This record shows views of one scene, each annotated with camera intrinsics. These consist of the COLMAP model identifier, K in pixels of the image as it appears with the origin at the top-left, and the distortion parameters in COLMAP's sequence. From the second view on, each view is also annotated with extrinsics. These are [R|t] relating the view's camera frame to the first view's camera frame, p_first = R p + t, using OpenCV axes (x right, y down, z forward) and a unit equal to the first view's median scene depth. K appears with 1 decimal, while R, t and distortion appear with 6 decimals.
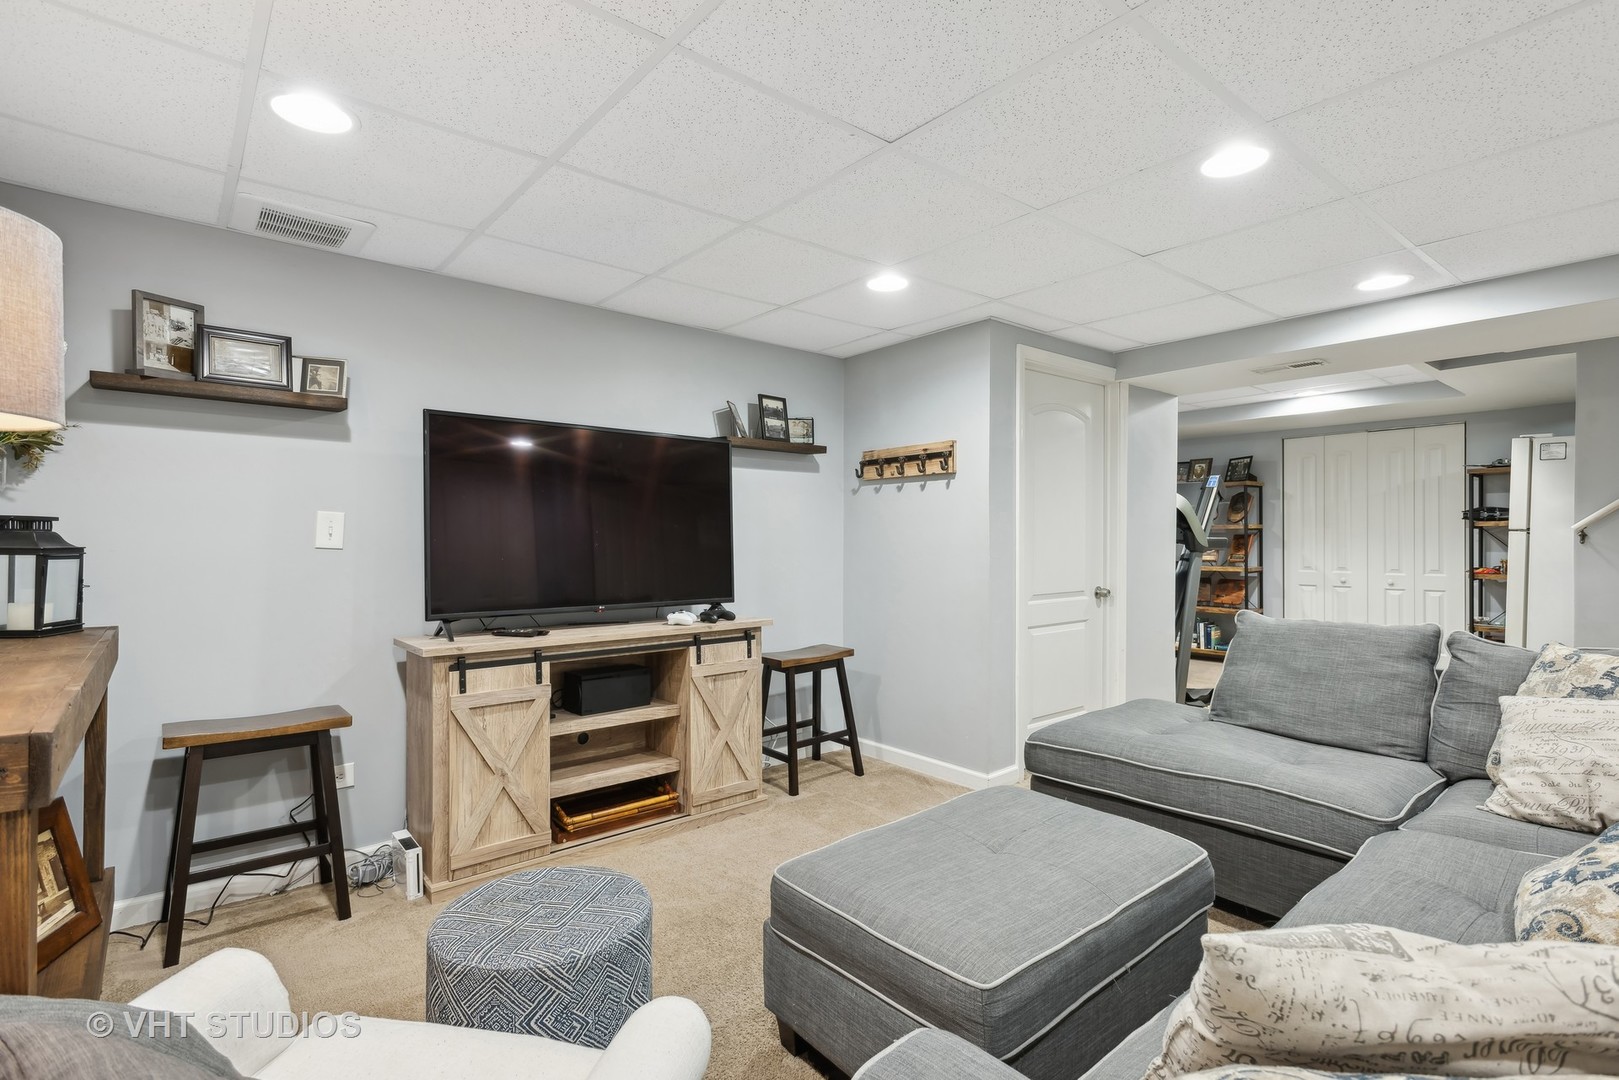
lens RADIAL K [[777.8, 0, 804.1], [0, 777.8, 548.7], [0, 0, 1]] dist [0.021298, -0.004948]
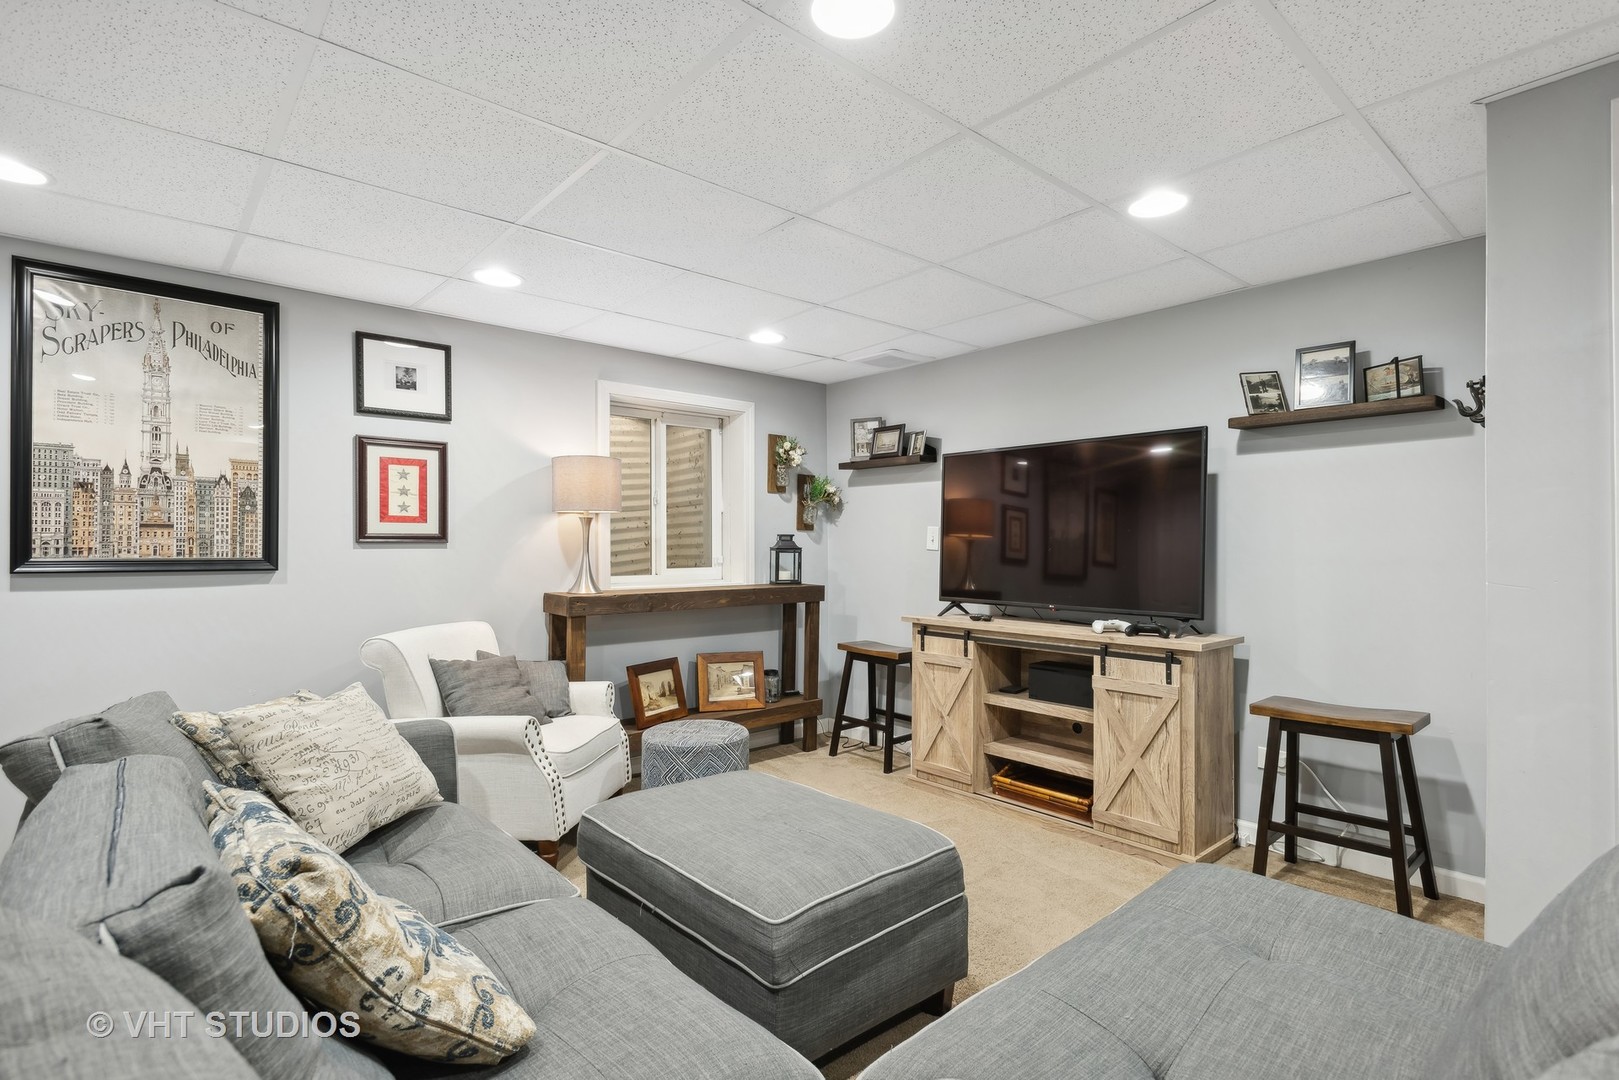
lens RADIAL K [[777.8, 0, 798.4], [0, 777.8, 546.2], [0, 0, 1]] dist [0.021298, -0.004948]
pose [[0.012088, 0.009879, -0.999878, 0.813503], [-0.005442, 0.999937, 0.009814, -0.017904], [0.999912, 0.005323, 0.012141, 0.611799]]
